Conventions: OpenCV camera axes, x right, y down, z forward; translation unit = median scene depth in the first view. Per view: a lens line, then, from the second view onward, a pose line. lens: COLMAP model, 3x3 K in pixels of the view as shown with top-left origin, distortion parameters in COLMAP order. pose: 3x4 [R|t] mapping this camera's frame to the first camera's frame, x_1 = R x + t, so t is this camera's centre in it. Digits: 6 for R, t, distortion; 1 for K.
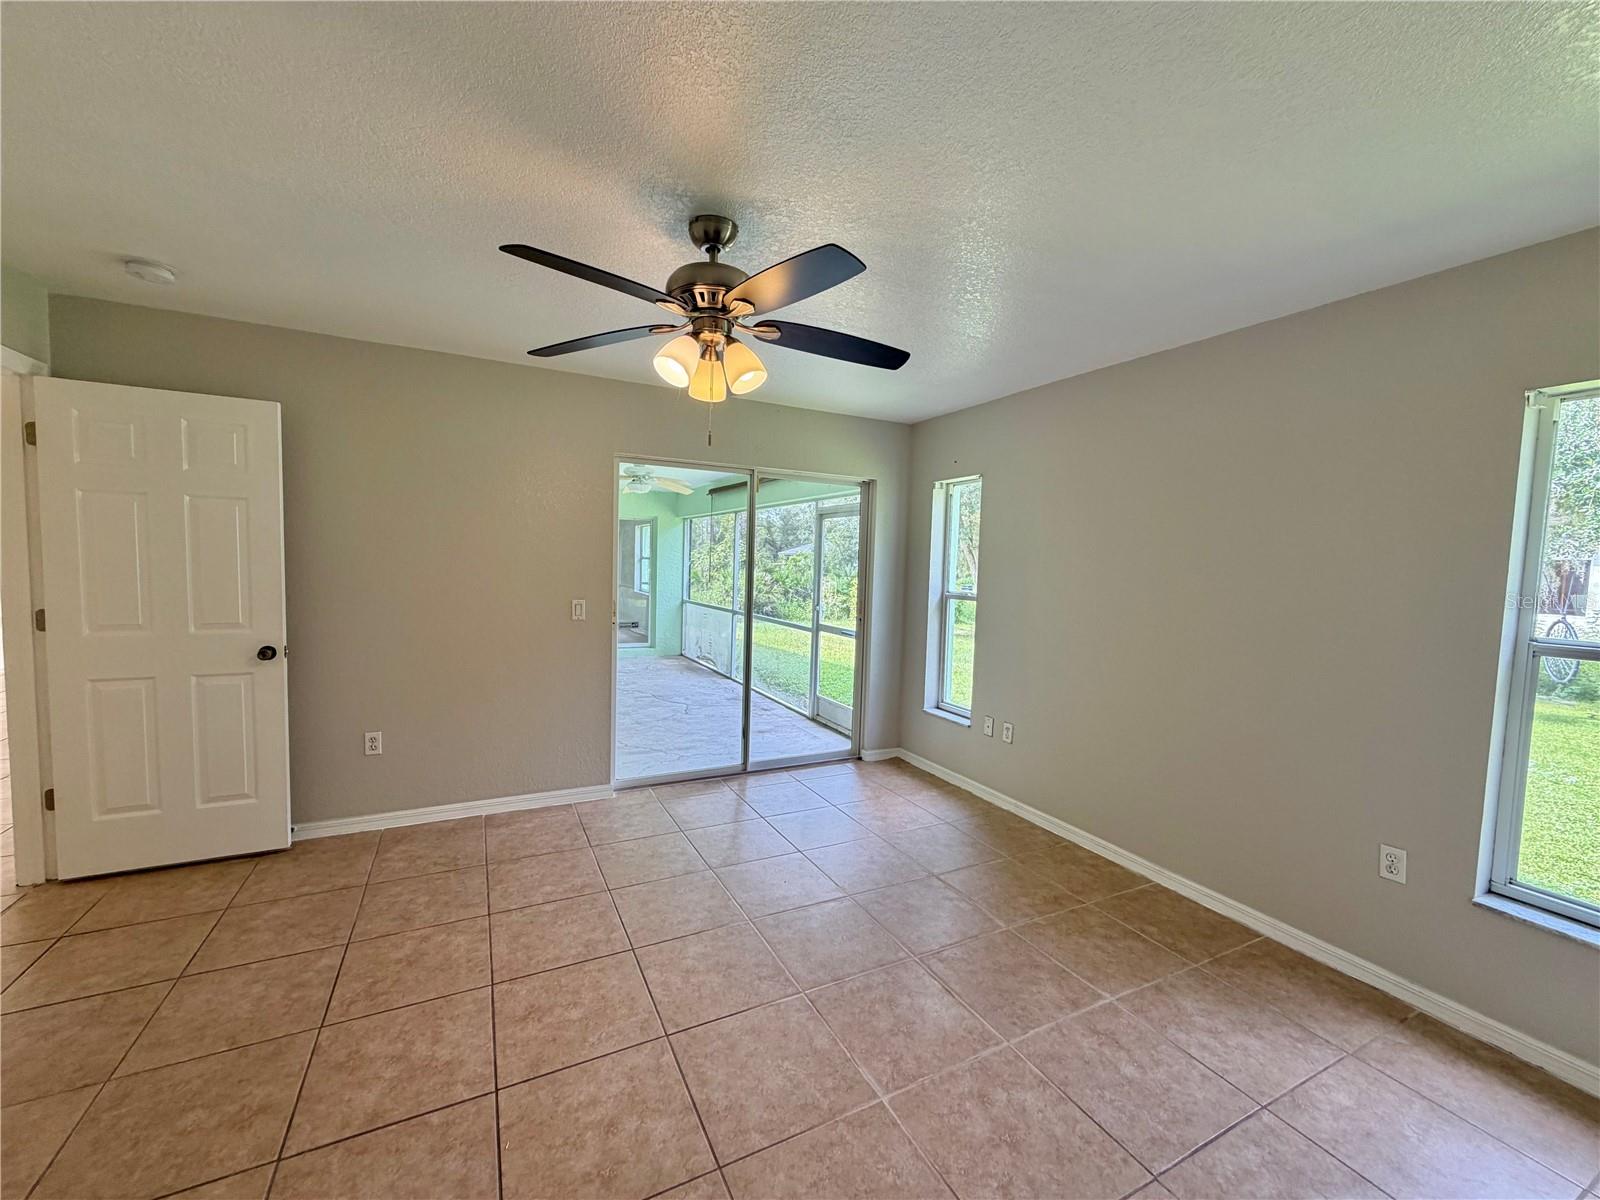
lens RADIAL K [[638.4, 0, 796.5], [0, 638.4, 601.9], [0, 0, 1]] dist [-0.000082, 0.000493]
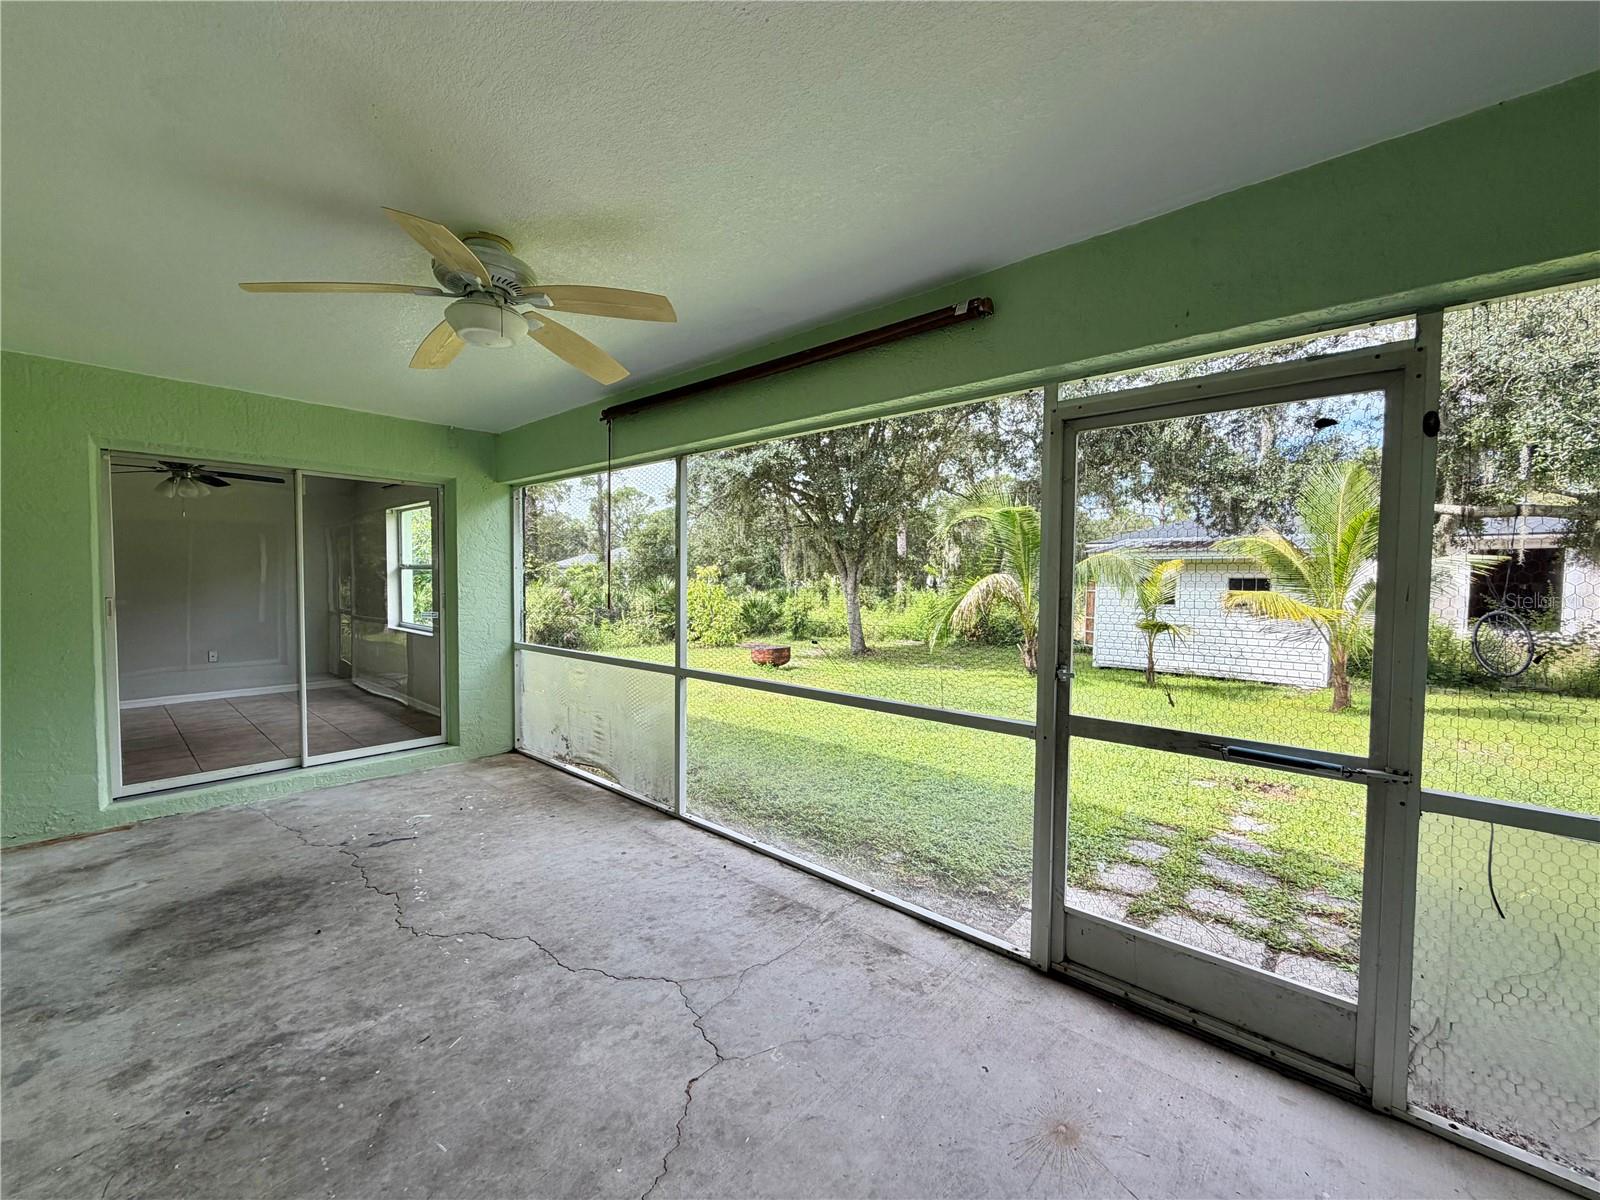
lens RADIAL K [[638.4, 0, 796.5], [0, 638.4, 601.9], [0, 0, 1]] dist [-0.000082, 0.000493]
pose [[0.931434, -0.033054, 0.362407, -0.166391], [0.040097, 0.999125, -0.011927, -0.023001], [-0.361695, 0.025641, 0.931944, 0.485351]]
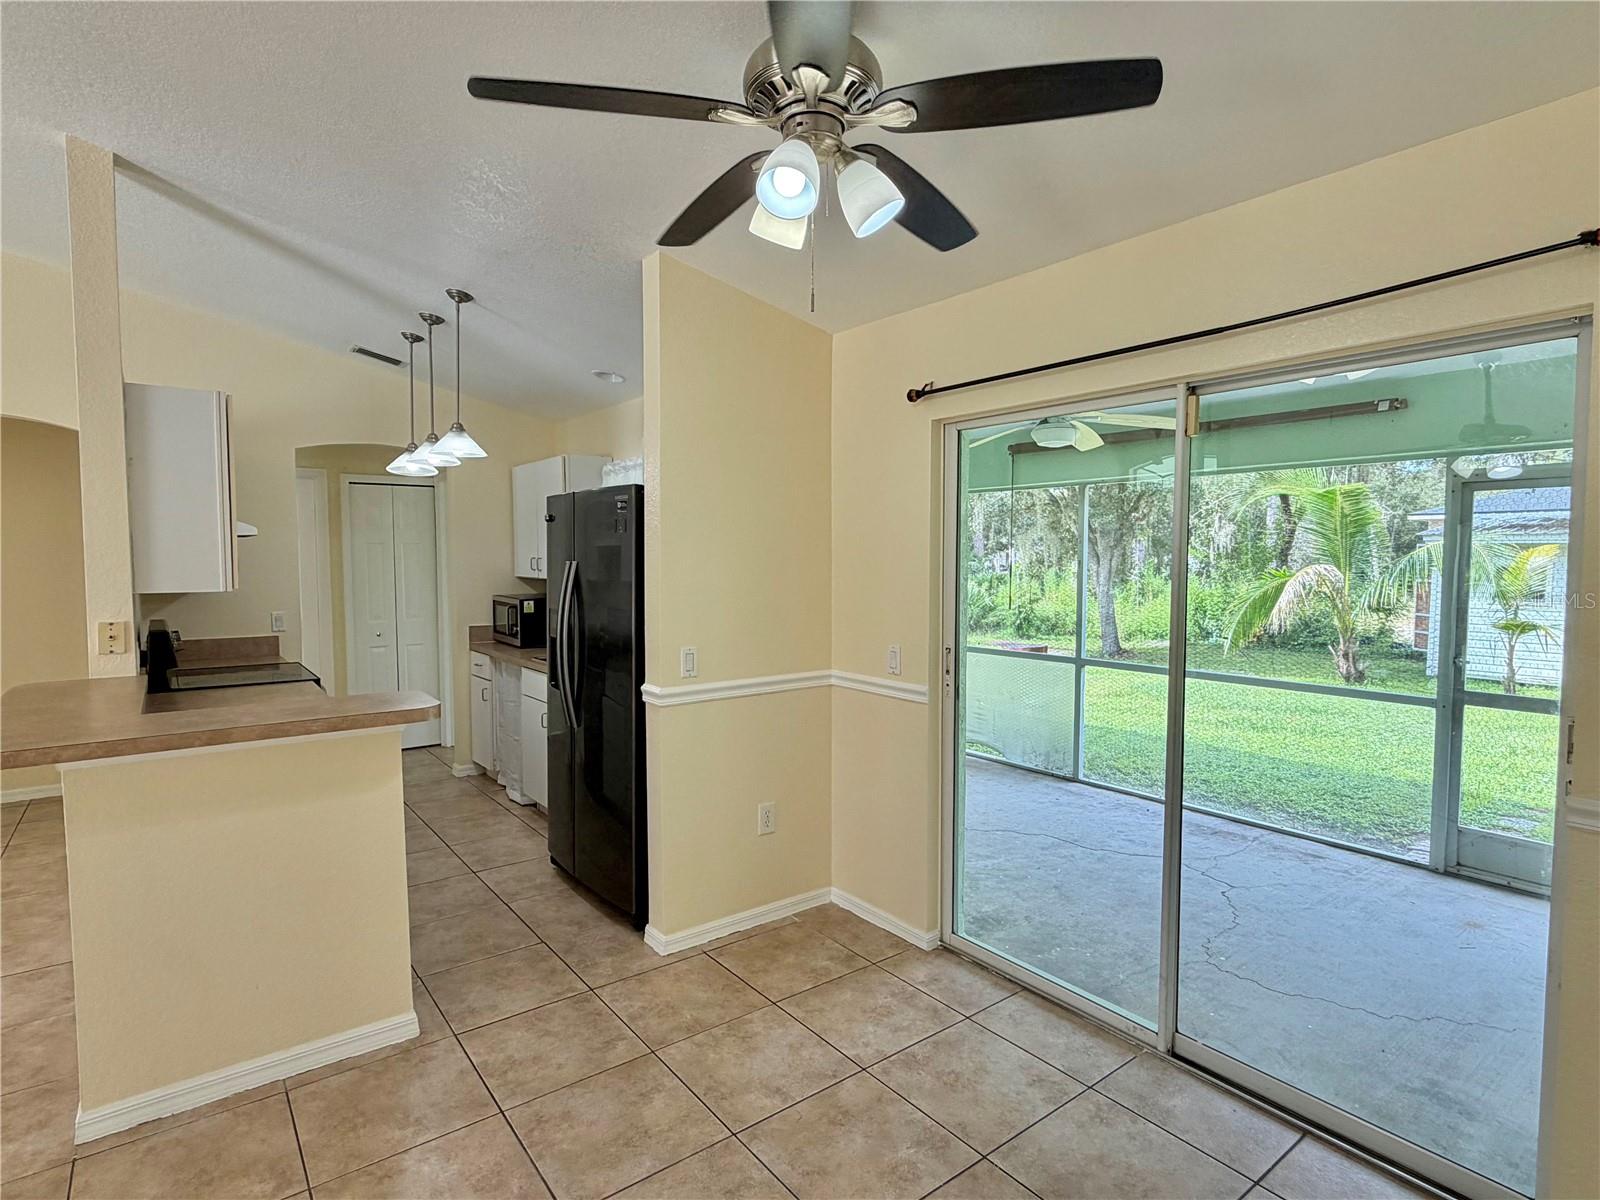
lens RADIAL K [[841.3, 0, 802.2], [0, 841.3, 599.6], [0, 0, 1]] dist [0.002678, -0.000451]
pose [[0.982282, -0.034381, 0.184226, -0.417309], [0.035994, 0.999337, -0.005419, -0.038105], [-0.183918, 0.011954, 0.982869, 0.292558]]
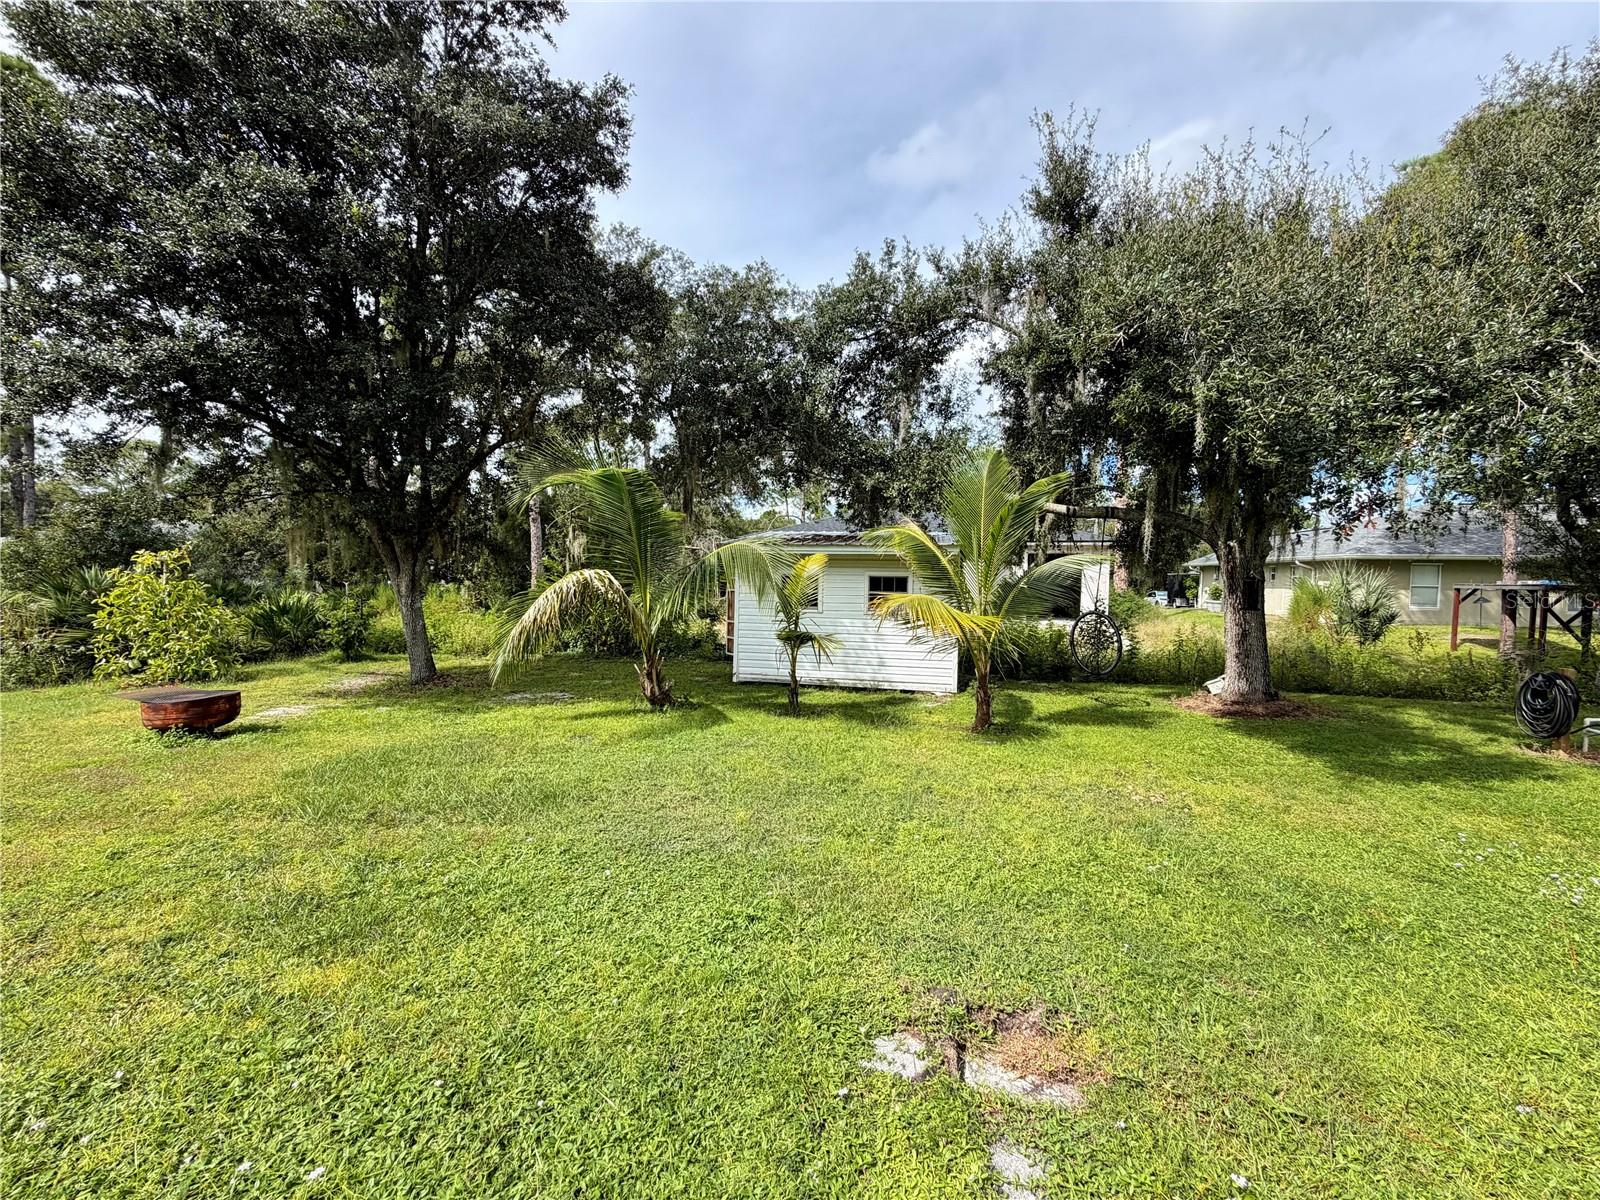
lens RADIAL K [[638.4, 0, 796.5], [0, 638.4, 601.9], [0, 0, 1]] dist [-0.000082, 0.000493]
pose [[0.635817, -0.046806, 0.770419, 0.129182], [0.050240, 0.998553, 0.019204, -0.033976], [-0.770203, 0.026496, 0.637249, 0.727338]]
